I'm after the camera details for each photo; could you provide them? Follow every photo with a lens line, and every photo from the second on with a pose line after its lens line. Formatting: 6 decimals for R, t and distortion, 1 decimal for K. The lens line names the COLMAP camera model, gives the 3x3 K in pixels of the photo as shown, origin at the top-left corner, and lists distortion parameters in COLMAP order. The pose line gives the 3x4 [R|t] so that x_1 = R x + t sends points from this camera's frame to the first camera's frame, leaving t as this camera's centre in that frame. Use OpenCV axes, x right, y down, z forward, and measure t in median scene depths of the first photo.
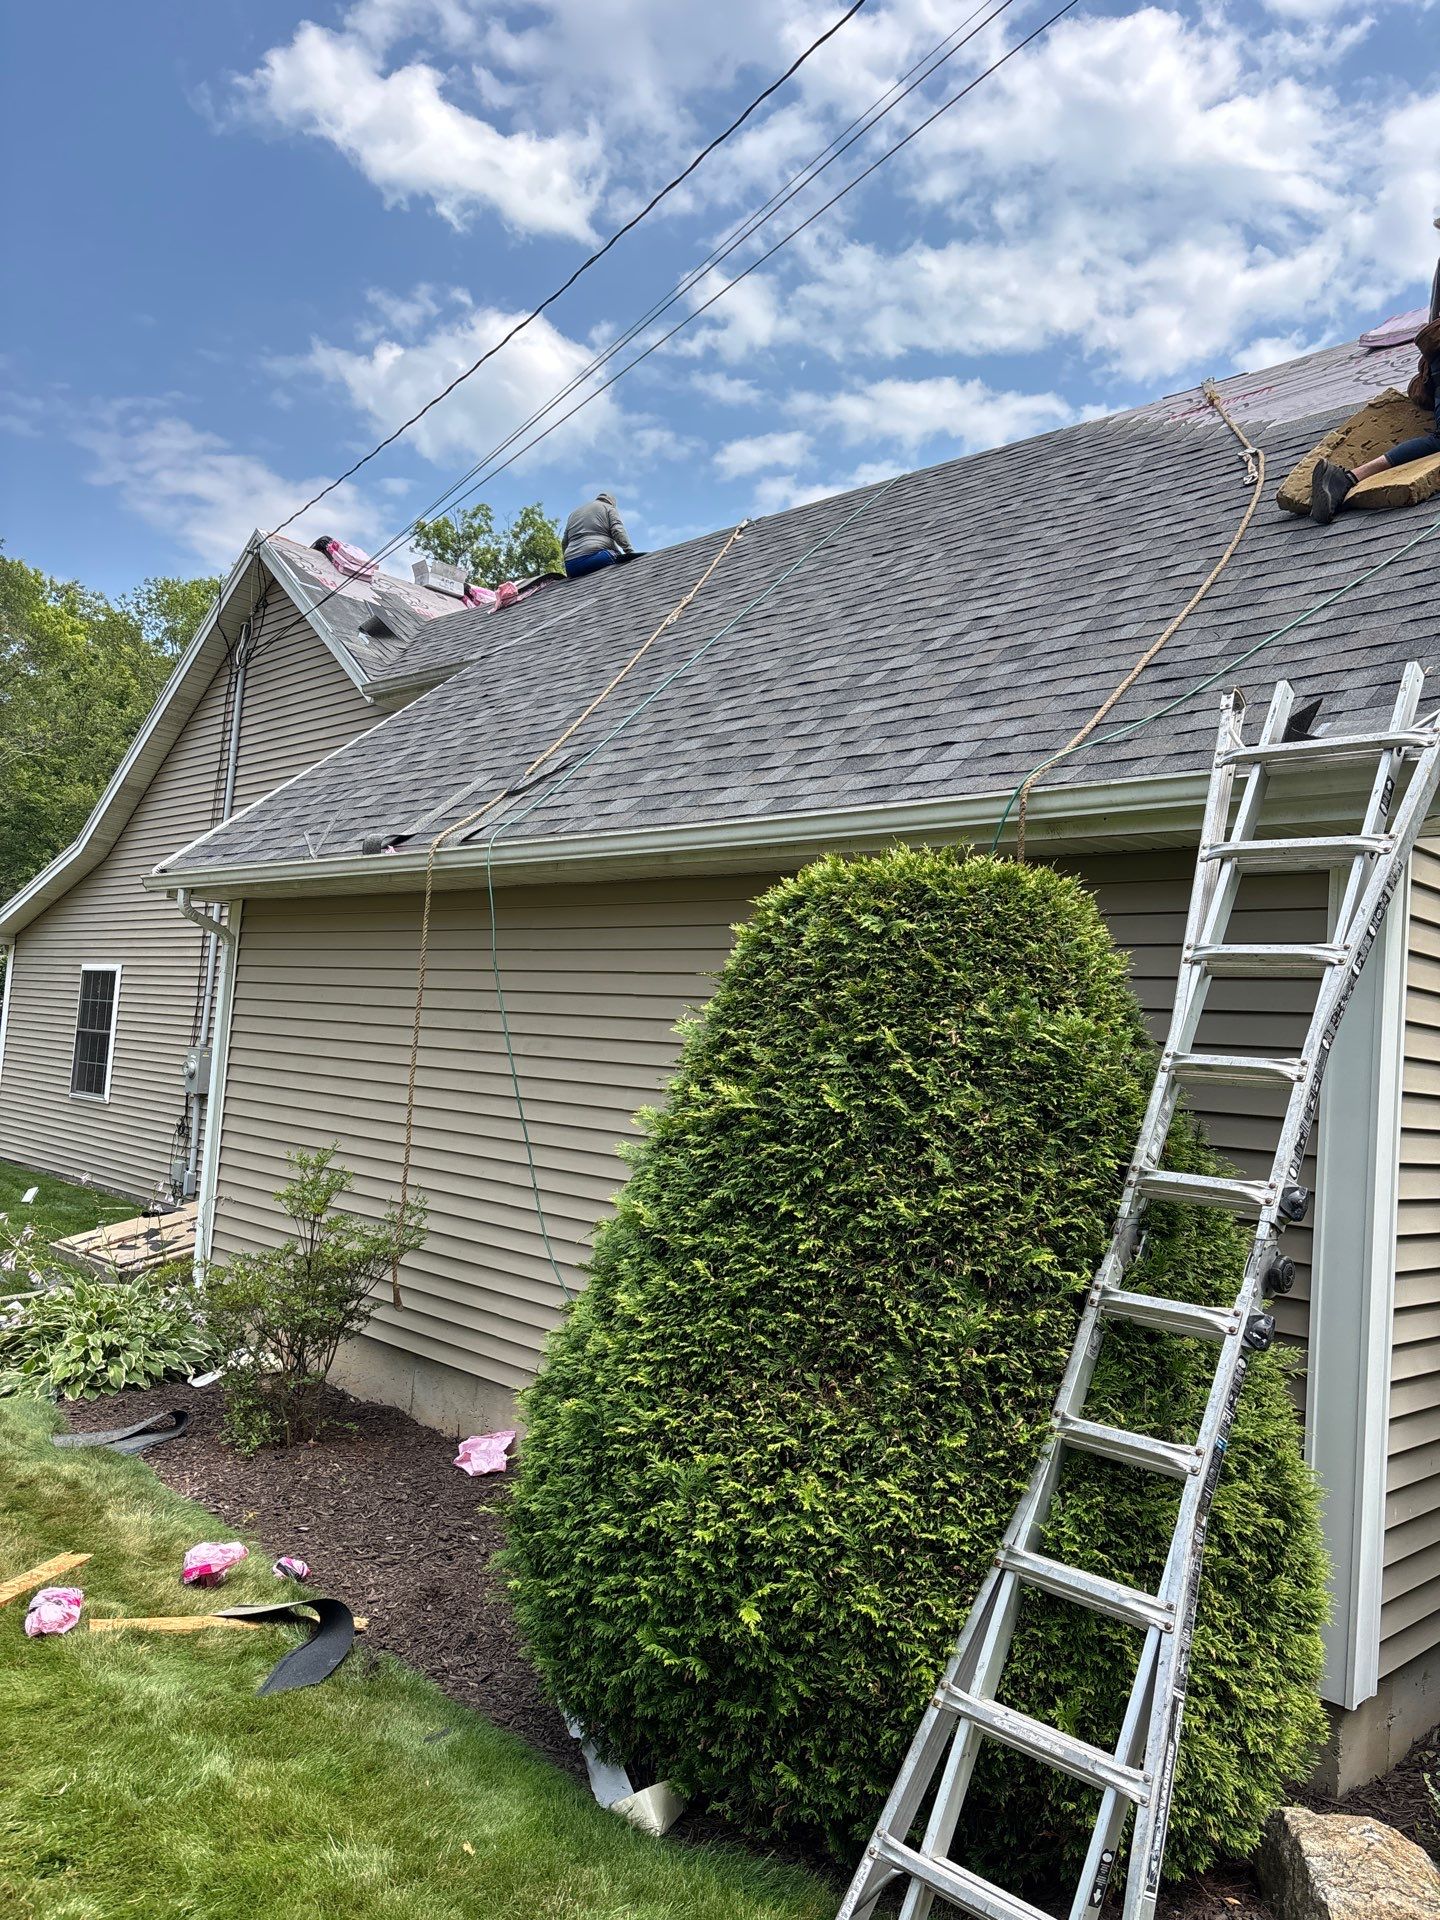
lens RADIAL K [[1470.9, 0, 681.8], [0, 1470.9, 964.6], [0, 0, 1]] dist [0.059102, -0.164587]
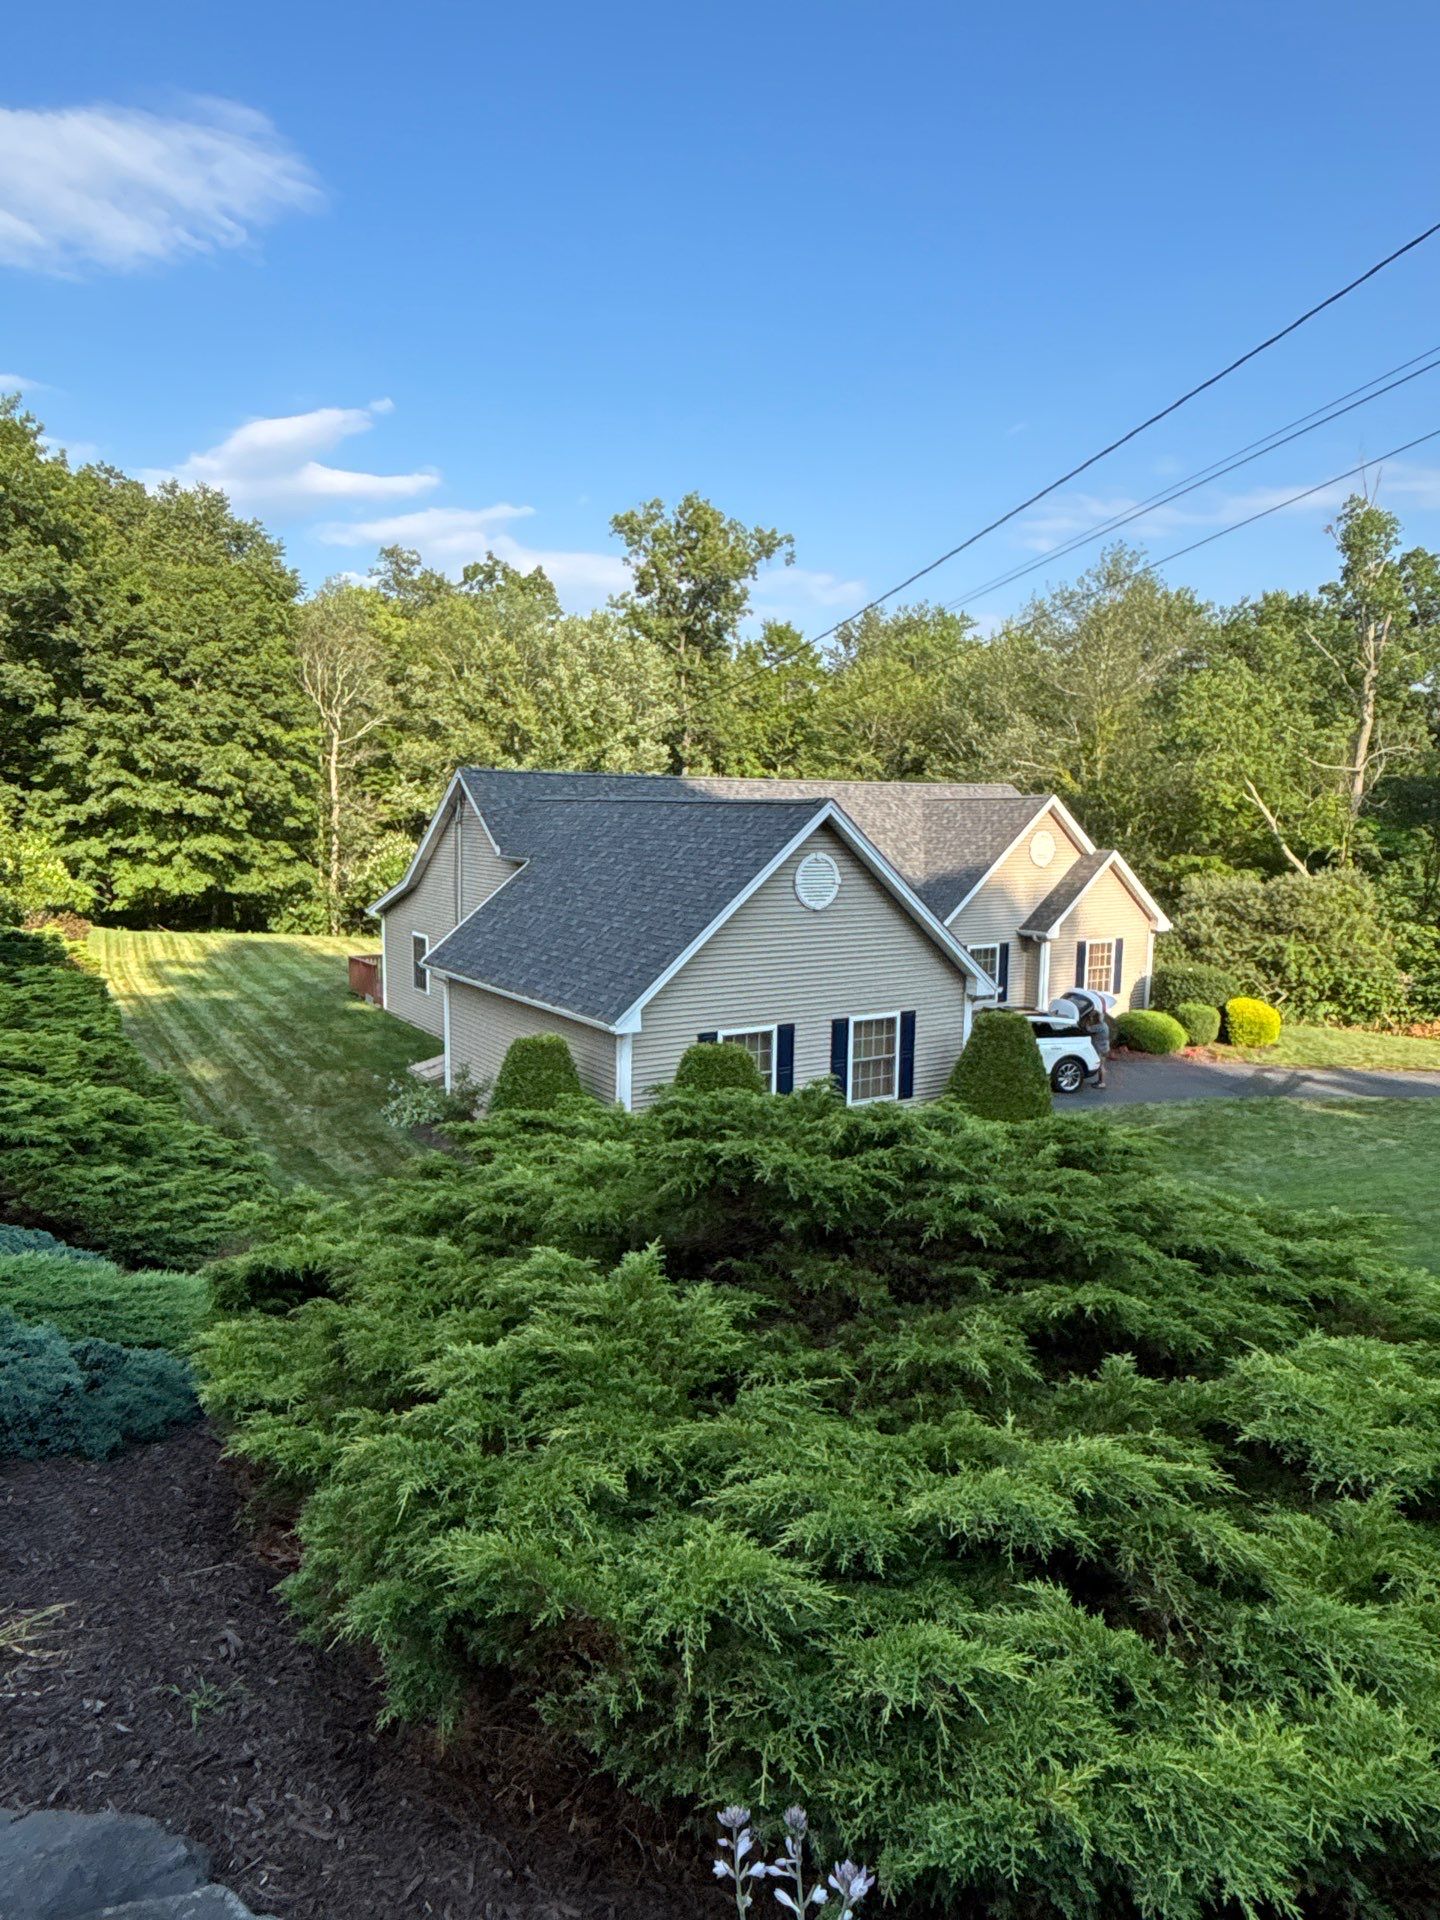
lens RADIAL K [[1206.4, 0, 723.5], [0, 1206.4, 958.5], [0, 0, 1]] dist [0.031165, -0.059124]
pose [[0.985436, -0.039192, -0.165466, 1.760060], [0.068714, 0.981869, 0.176667, -1.208481], [0.155542, -0.185464, 0.970263, -3.481050]]
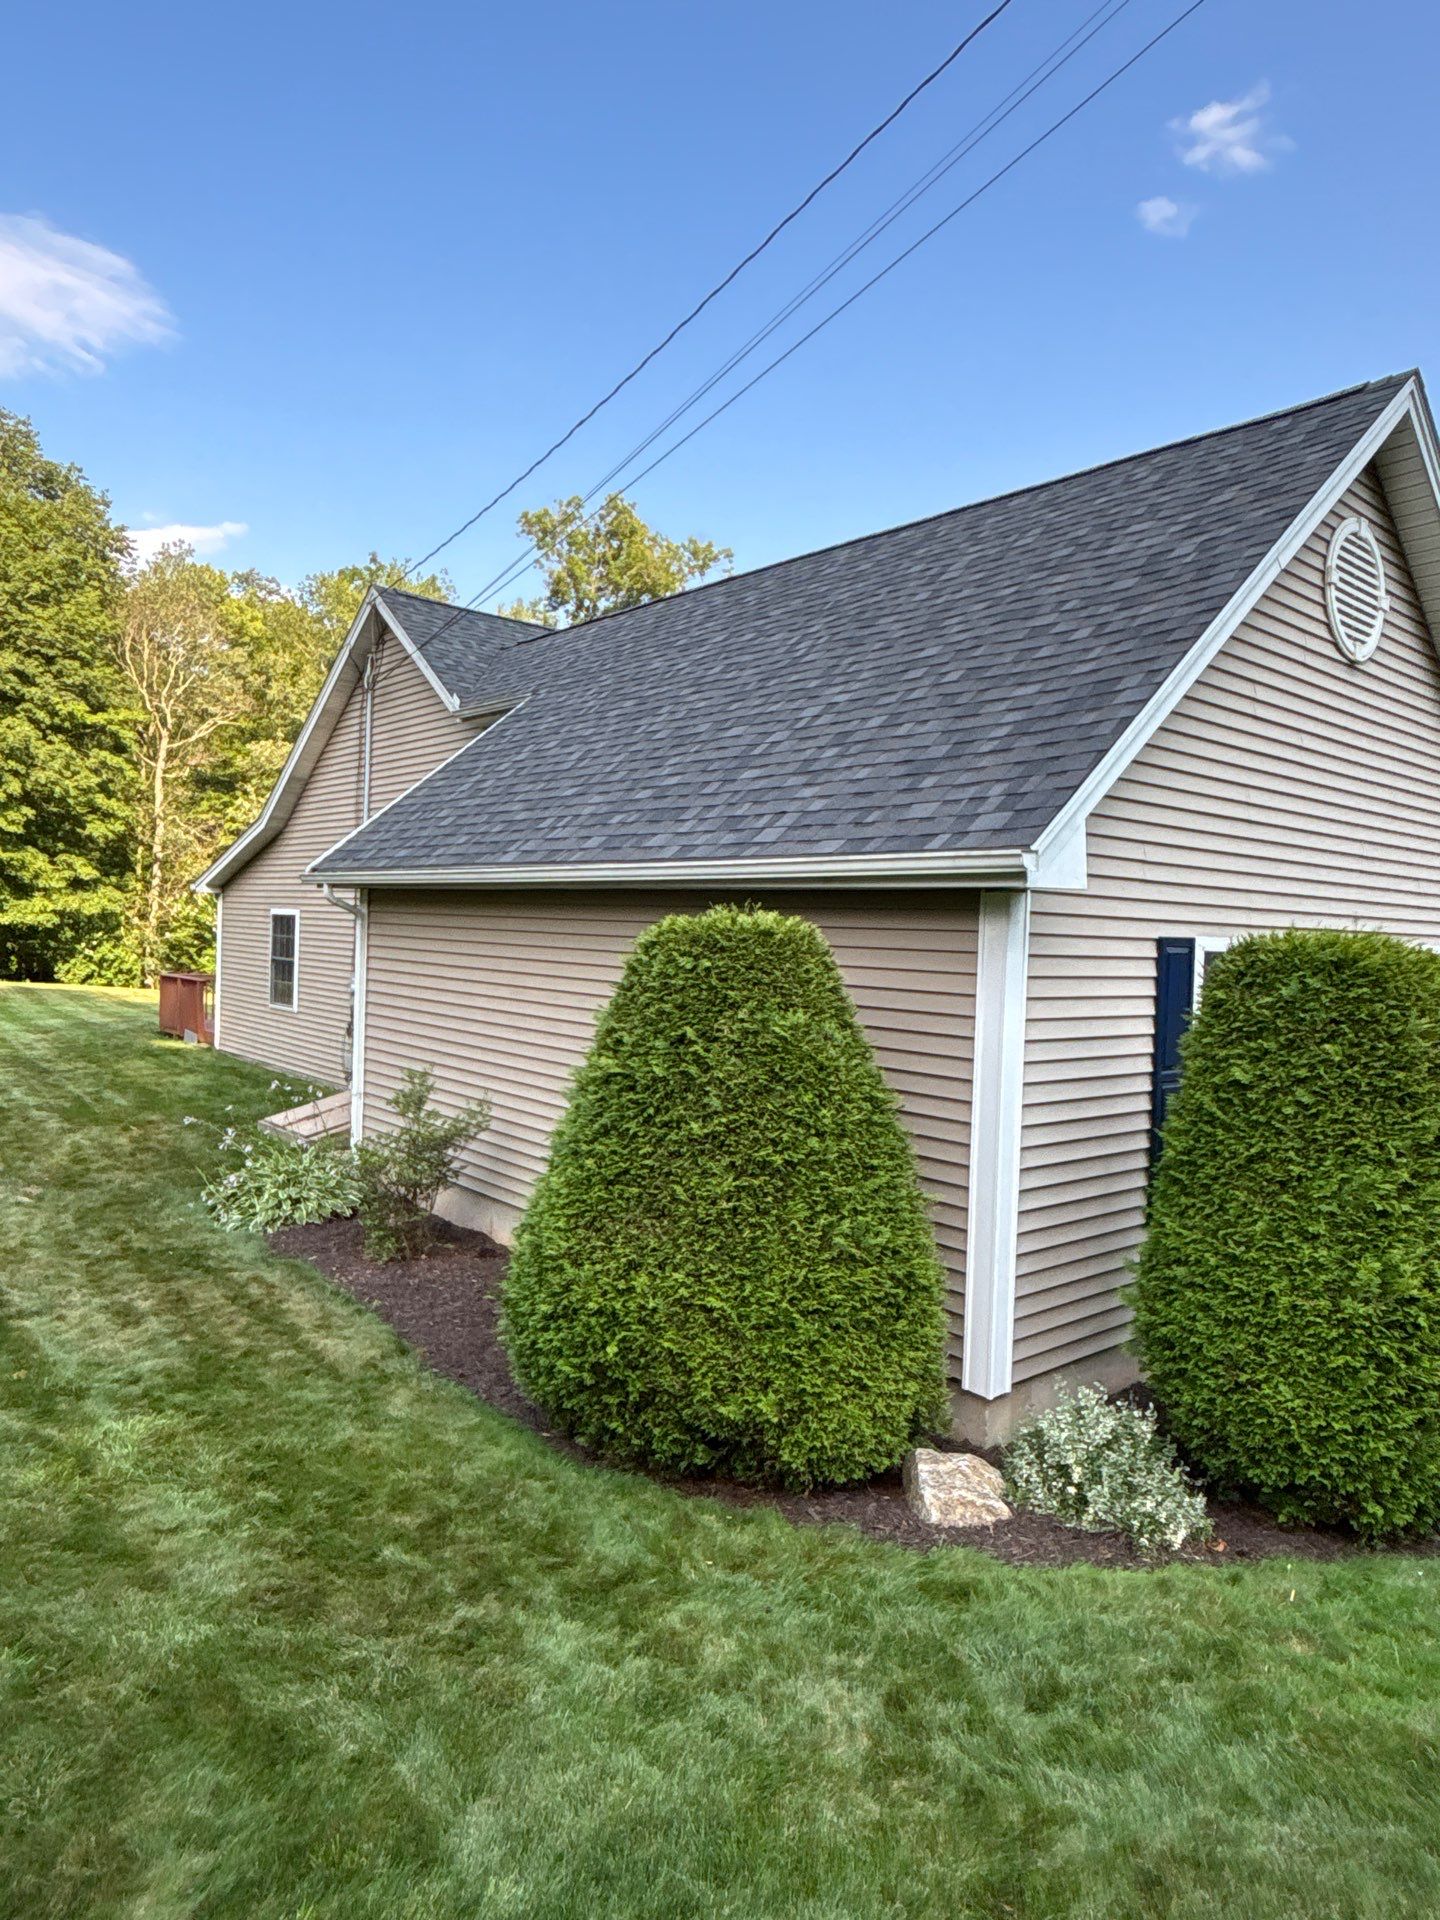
lens RADIAL K [[1206.4, 0, 723.5], [0, 1206.4, 958.5], [0, 0, 1]] dist [0.031165, -0.059124]
pose [[0.998404, -0.039859, -0.040004, 0.236555], [0.043202, 0.995313, 0.086522, -0.158620], [0.036367, -0.088112, 0.995447, -0.425405]]
